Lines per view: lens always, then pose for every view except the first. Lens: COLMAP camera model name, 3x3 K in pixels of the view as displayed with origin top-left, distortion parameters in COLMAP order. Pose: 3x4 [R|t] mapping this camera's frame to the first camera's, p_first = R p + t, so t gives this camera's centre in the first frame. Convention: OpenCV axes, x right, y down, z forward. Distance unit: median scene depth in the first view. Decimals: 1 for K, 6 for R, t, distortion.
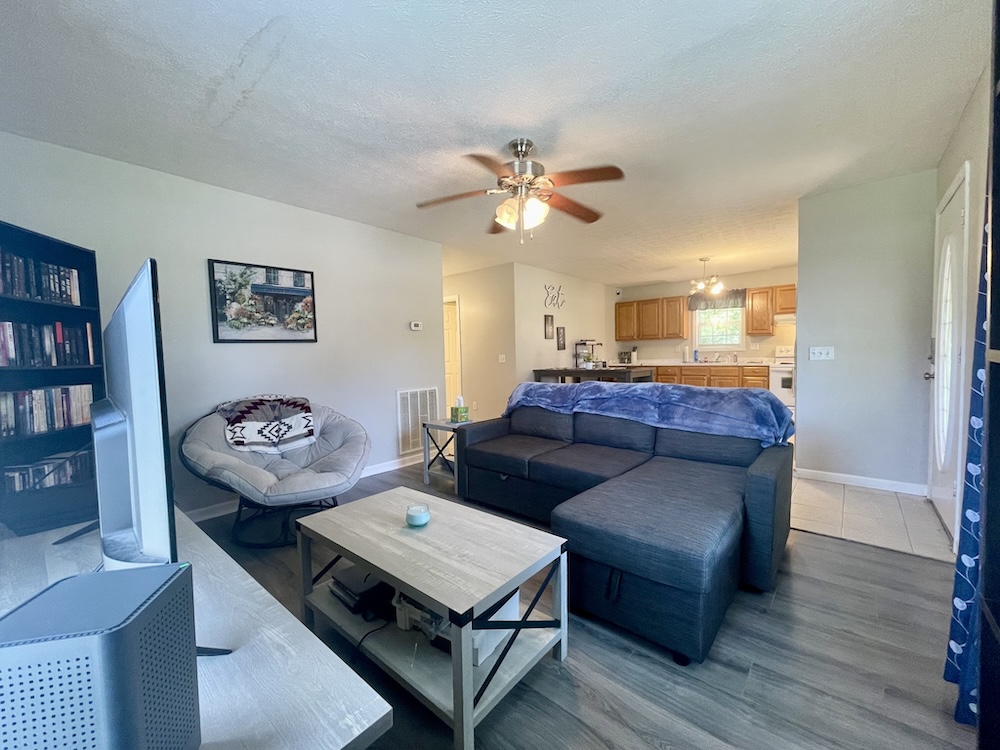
lens RADIAL K [[402.7, 0, 499.6], [0, 402.7, 374.8], [0, 0, 1]] dist [-0.003031, -0.000423]
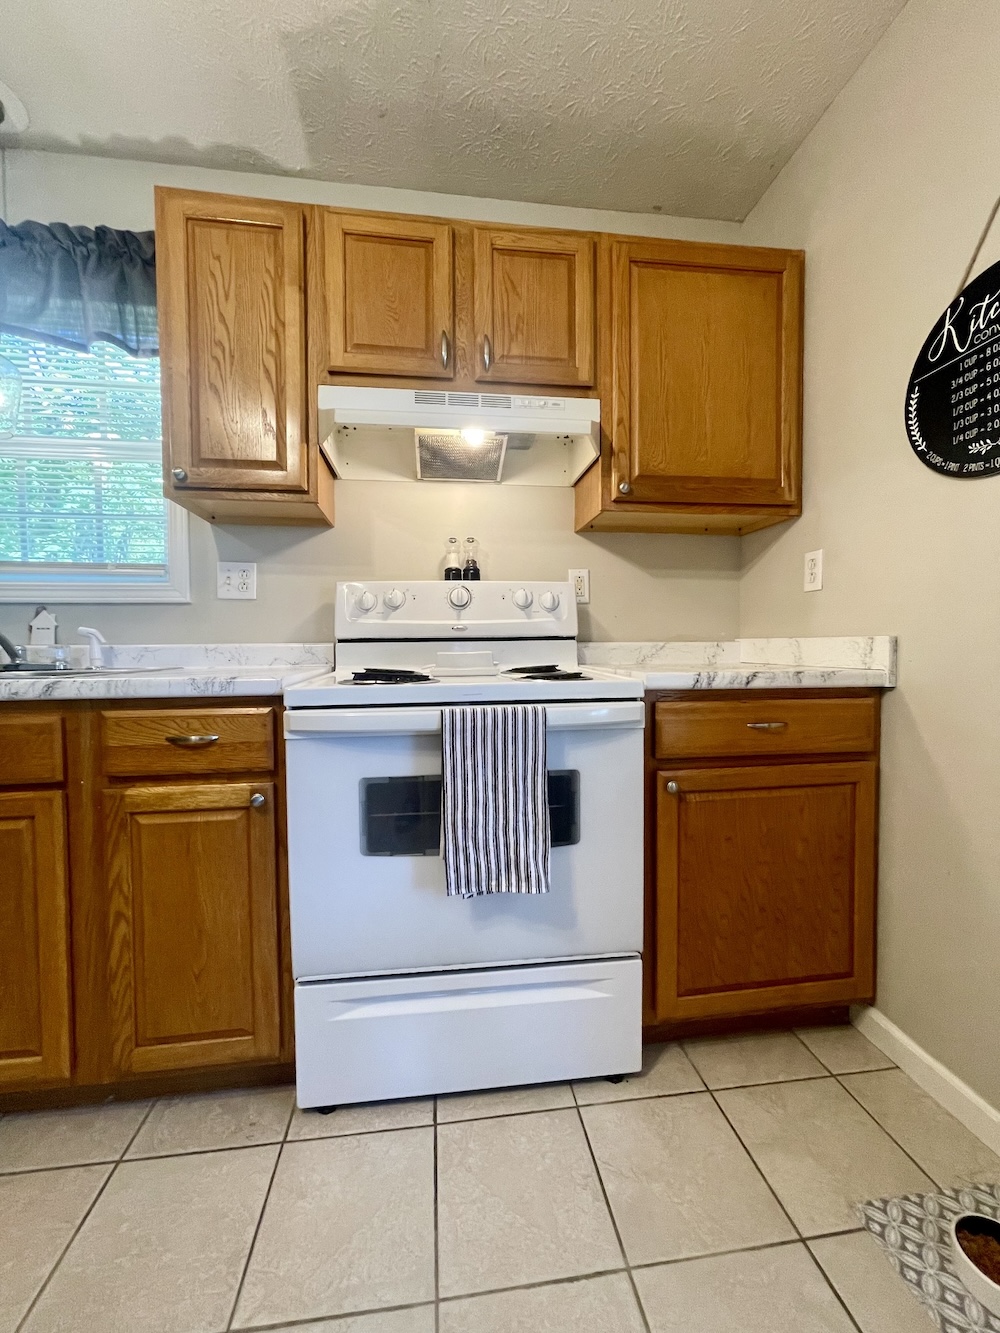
lens RADIAL K [[536.8, 0, 499.6], [0, 536.8, 663.7], [0, 0, 1]] dist [-0.003031, -0.000423]
pose [[0.661748, -0.010677, 0.749651, 1.060272], [0.032491, 0.999368, -0.014448, -0.050879], [-0.749022, 0.033918, 0.661676, 1.500617]]
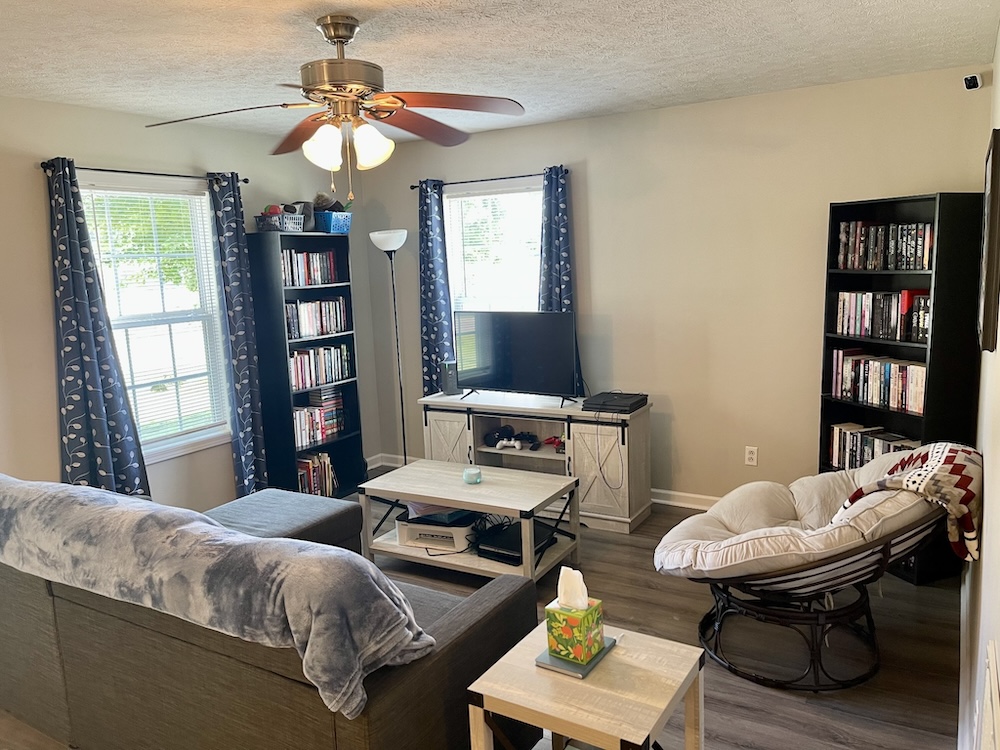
lens RADIAL K [[754.1, 0, 500.9], [0, 754.1, 374.9], [0, 0, 1]] dist [0.056572, -0.044302]
pose [[-0.982904, 0.085332, -0.163153, 0.033484], [0.050695, 0.977294, 0.205735, -0.216174], [0.177004, 0.193947, -0.964911, 1.587712]]
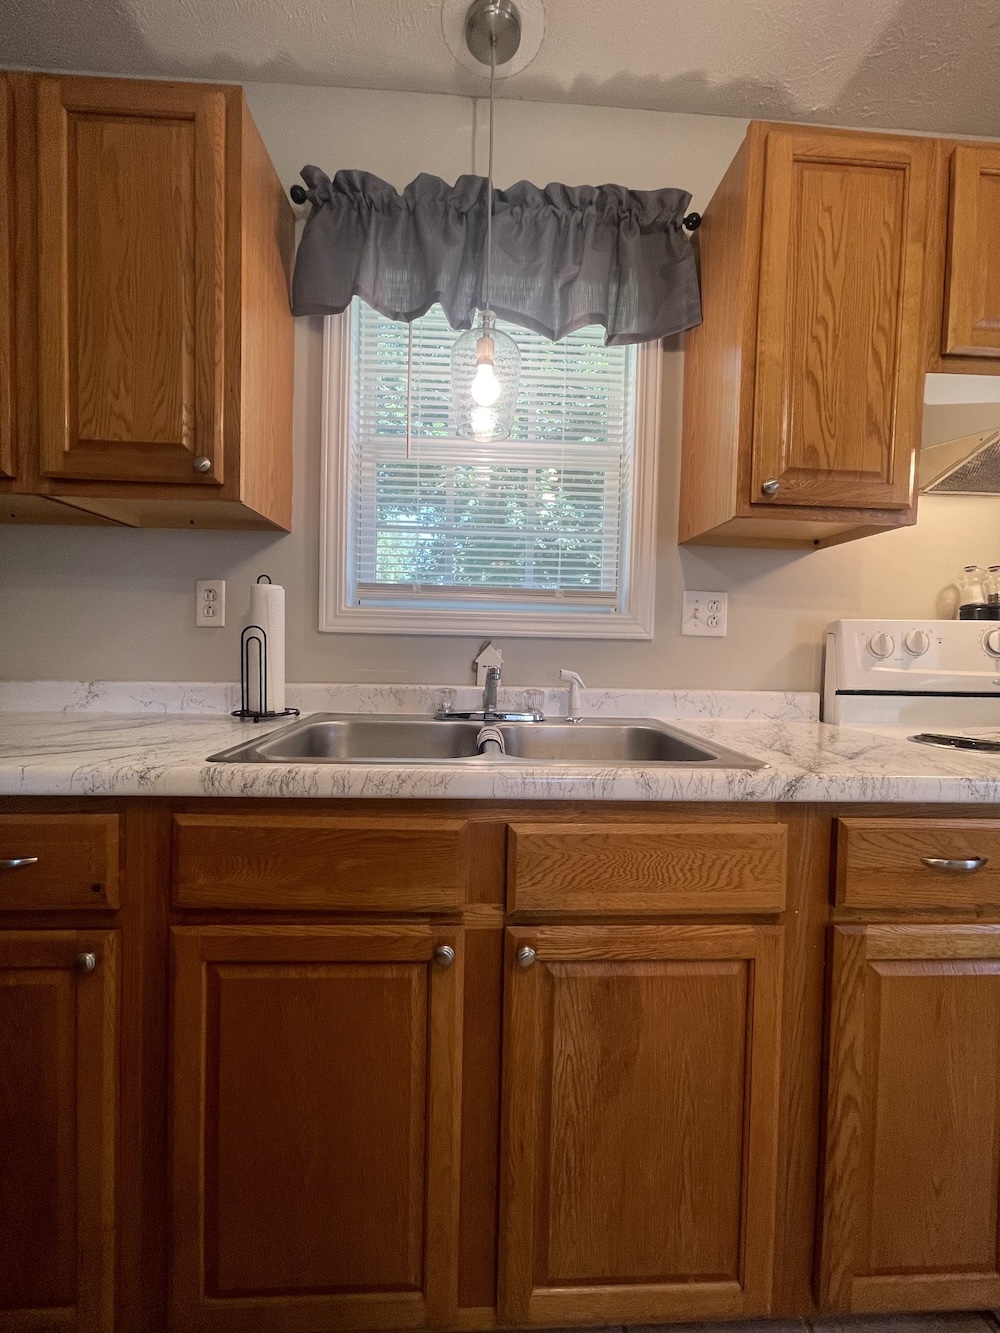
lens RADIAL K [[536.8, 0, 499.2], [0, 536.8, 664.3], [0, 0, 1]] dist [-0.003031, -0.000423]
pose [[0.728538, 0.014902, 0.684844, 0.878440], [-0.002649, 0.999817, -0.018937, -0.095948], [-0.685001, 0.011982, 0.728444, 1.817328]]
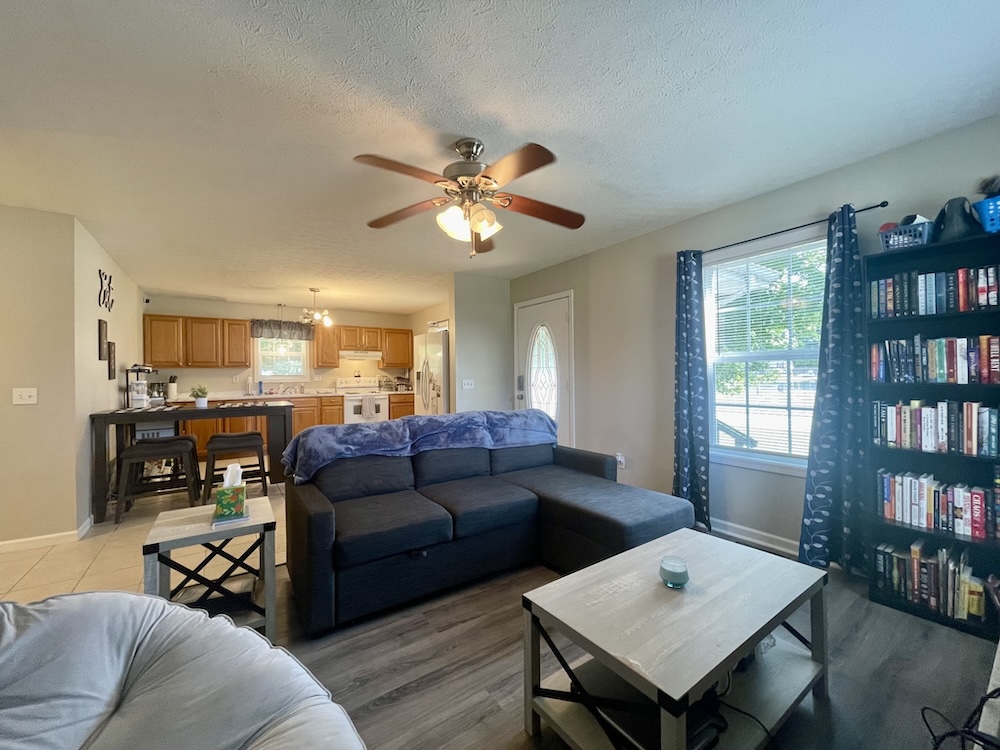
lens RADIAL K [[402.7, 0, 497.1], [0, 402.7, 374.7], [0, 0, 1]] dist [-0.003031, -0.000423]
pose [[0.251181, 0.020420, 0.967725, -0.560181], [0.054844, 0.997871, -0.035292, -0.031551], [-0.966385, 0.061938, 0.249527, 0.549806]]
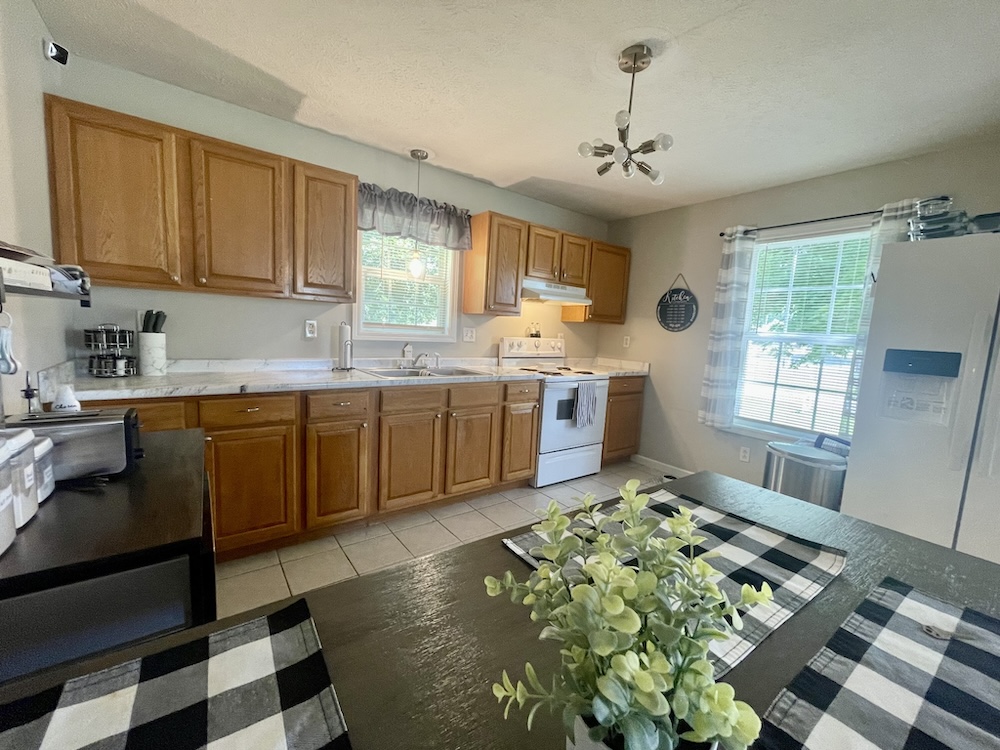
lens RADIAL K [[402.7, 0, 498.1], [0, 402.7, 373.3], [0, 0, 1]] dist [-0.003031, -0.000423]
pose [[0.214661, -0.074923, 0.973811, 0.298084], [-0.007280, 0.996903, 0.078304, -0.125350], [-0.976661, -0.023898, 0.213451, 1.719207]]
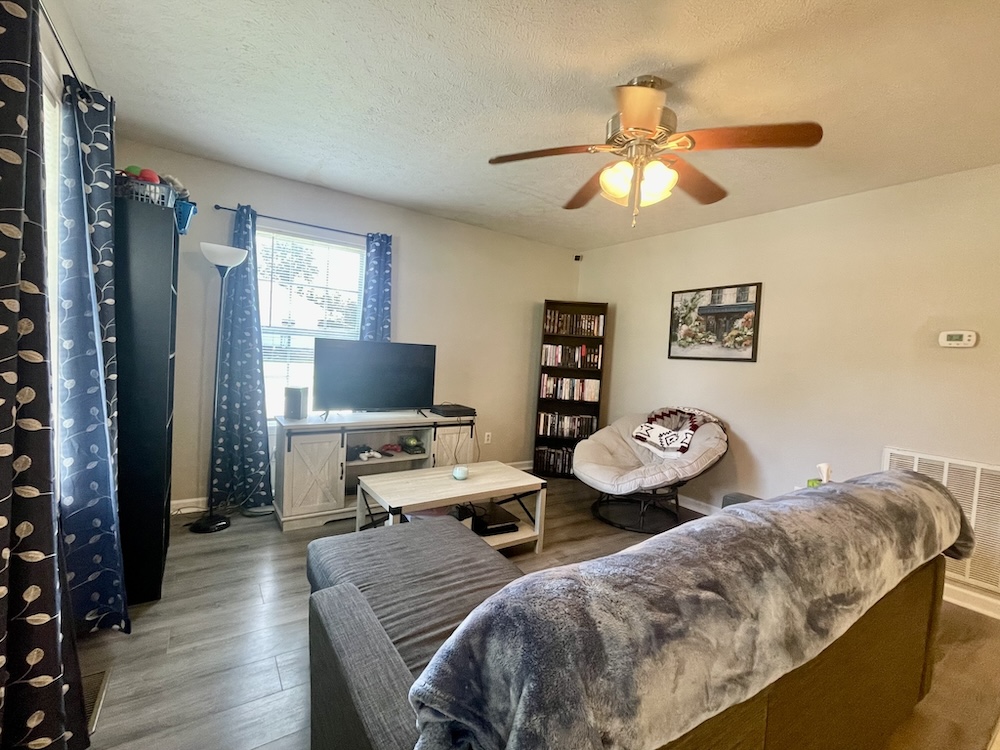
lens RADIAL K [[440.3, 0, 495.8], [0, 440.3, 374.7], [0, 0, 1]] dist [0.002465, 0.000151]
pose [[-0.264148, 0.055304, -0.962895, 0.649189], [-0.101356, 0.991235, 0.084737, -0.080214], [0.959142, 0.119978, -0.256227, 0.734420]]
